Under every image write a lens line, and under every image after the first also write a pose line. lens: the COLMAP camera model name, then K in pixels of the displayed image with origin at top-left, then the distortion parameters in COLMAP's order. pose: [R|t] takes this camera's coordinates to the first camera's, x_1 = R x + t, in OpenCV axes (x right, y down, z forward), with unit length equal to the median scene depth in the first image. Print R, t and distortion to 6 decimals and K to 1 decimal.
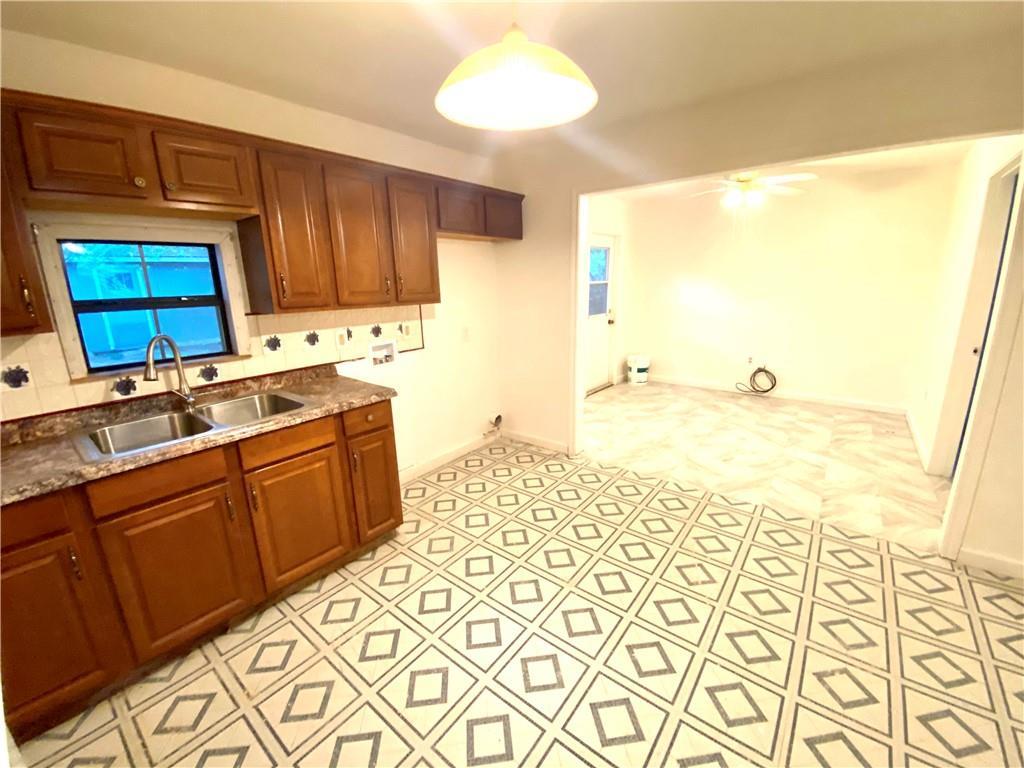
lens RADIAL K [[406.6, 0, 512.0], [0, 406.6, 384.0], [0, 0, 1]] dist [0.003137, -0.015448]
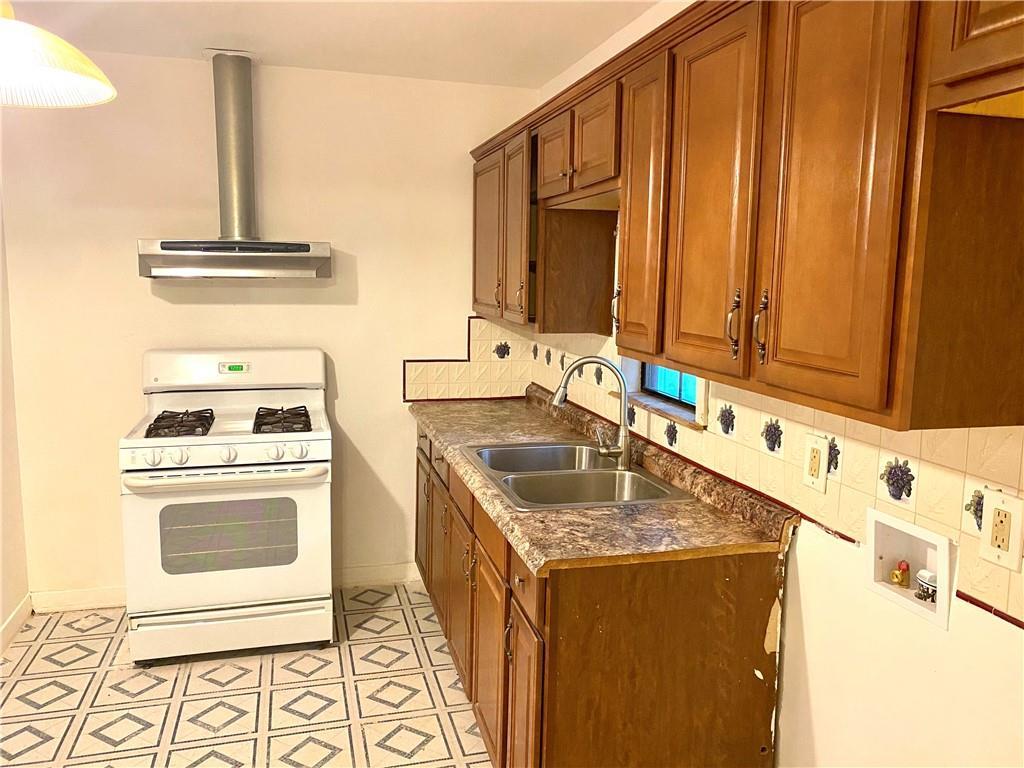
lens RADIAL K [[792.4, 0, 517.0], [0, 792.4, 376.7], [0, 0, 1]] dist [0.000141, -0.002984]
pose [[-0.583704, 0.120735, -0.802940, 0.374584], [-0.201863, 0.936258, 0.287527, -0.412581], [0.786474, 0.329914, -0.522125, 1.408415]]
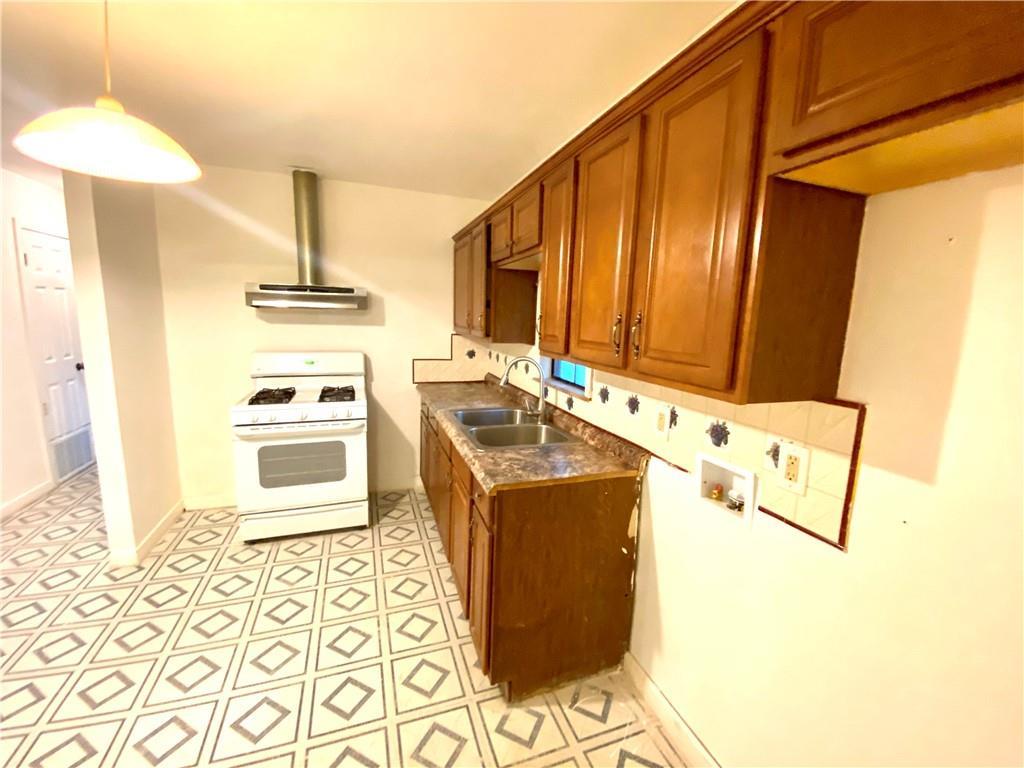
lens RADIAL K [[413.9, 0, 513.3], [0, 413.9, 378.7], [0, 0, 1]] dist [0.015541, -0.027831]
pose [[-0.521100, 0.134386, -0.842850, 0.239661], [-0.228399, 0.929554, 0.289420, -0.362759], [0.822368, 0.343323, -0.453697, 1.332265]]
